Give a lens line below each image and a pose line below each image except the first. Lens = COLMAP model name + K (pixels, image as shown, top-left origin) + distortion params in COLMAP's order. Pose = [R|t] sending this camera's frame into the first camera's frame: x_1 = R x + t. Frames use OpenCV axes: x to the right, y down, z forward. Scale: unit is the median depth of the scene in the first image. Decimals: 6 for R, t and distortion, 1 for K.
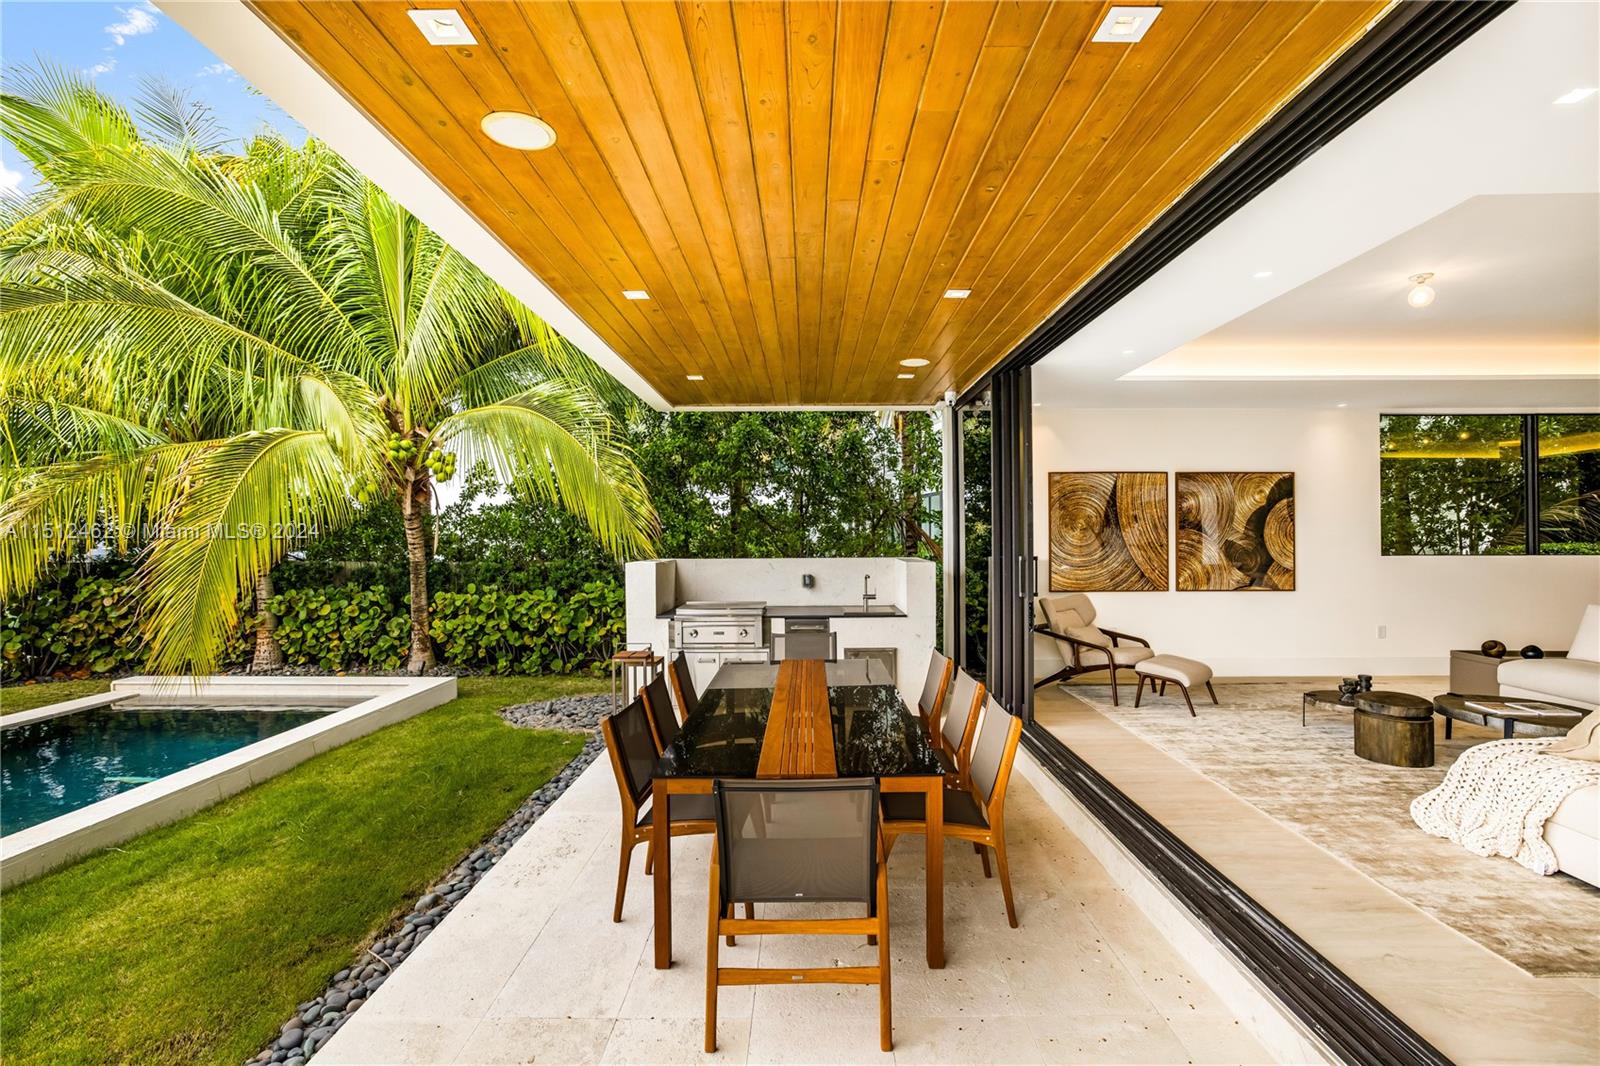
lens RADIAL K [[730.9, 0, 814.8], [0, 730.9, 531.6], [0, 0, 1]] dist [-0.002550, 0.012589]
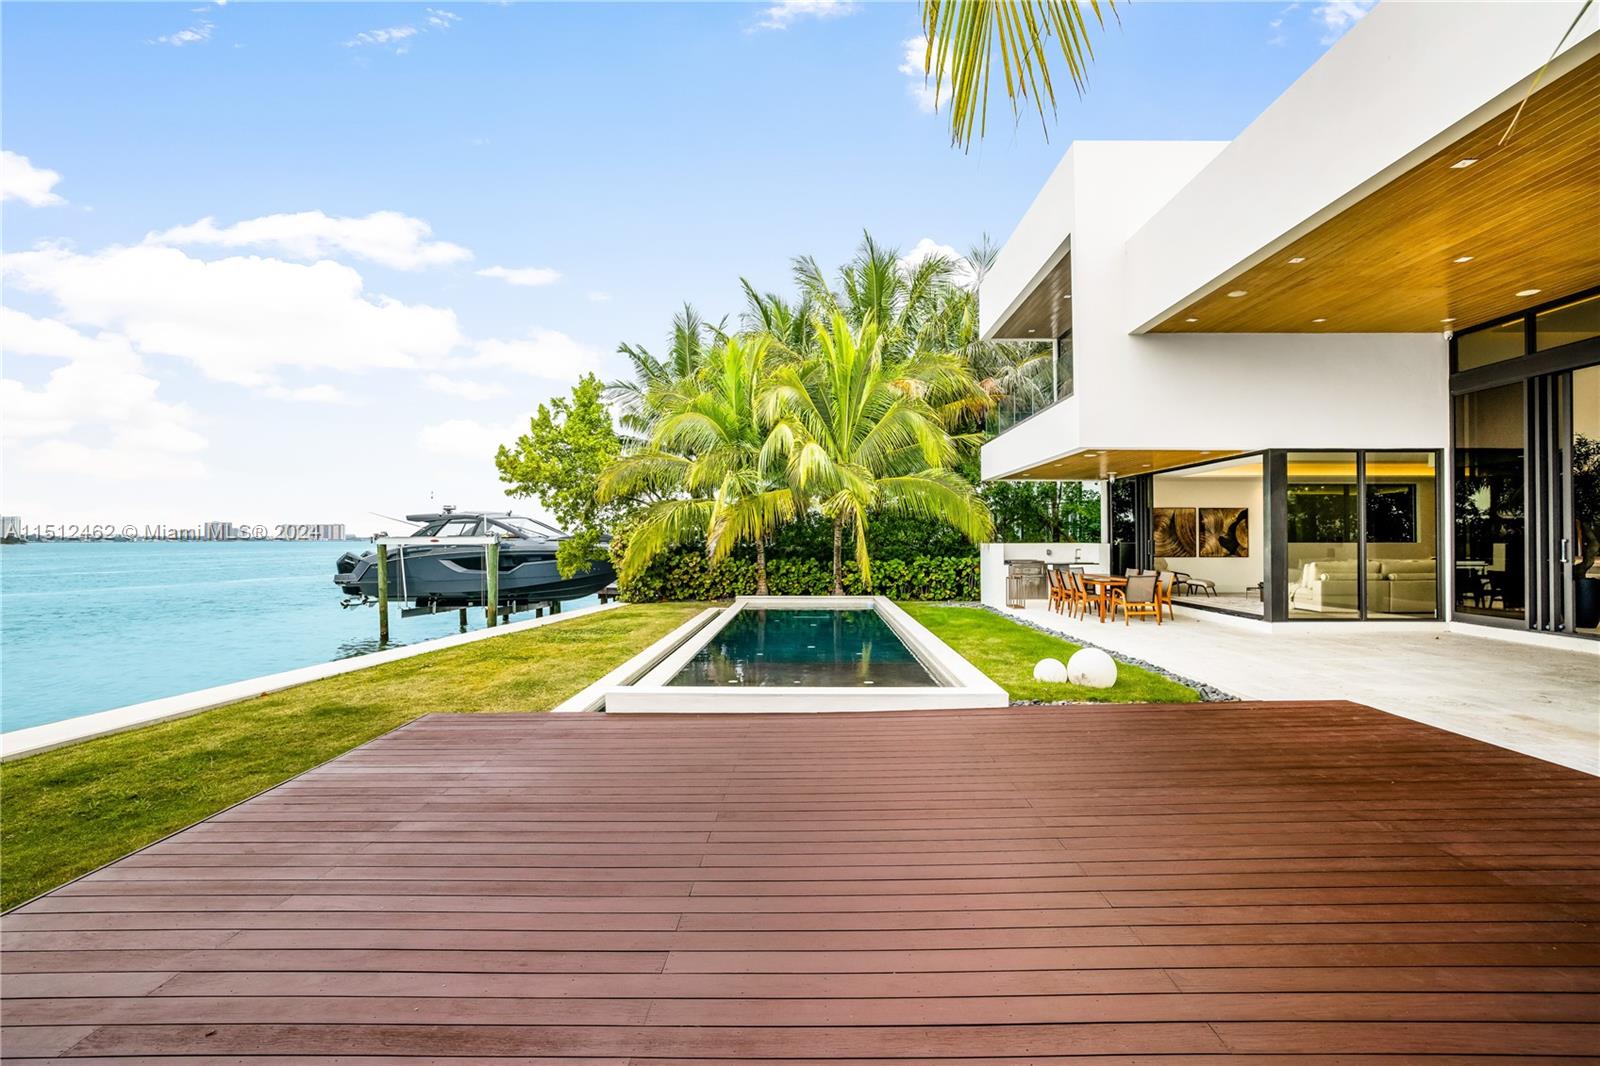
lens RADIAL K [[711.5, 0, 800.0], [0, 711.5, 533.0], [0, 0, 1]] dist [-0.036664, 0.019548]
pose [[0.999329, 0.000002, -0.036629, -0.743334], [0.000180, 0.999988, 0.004945, -0.010469], [0.036628, -0.004948, 0.999317, -1.384356]]
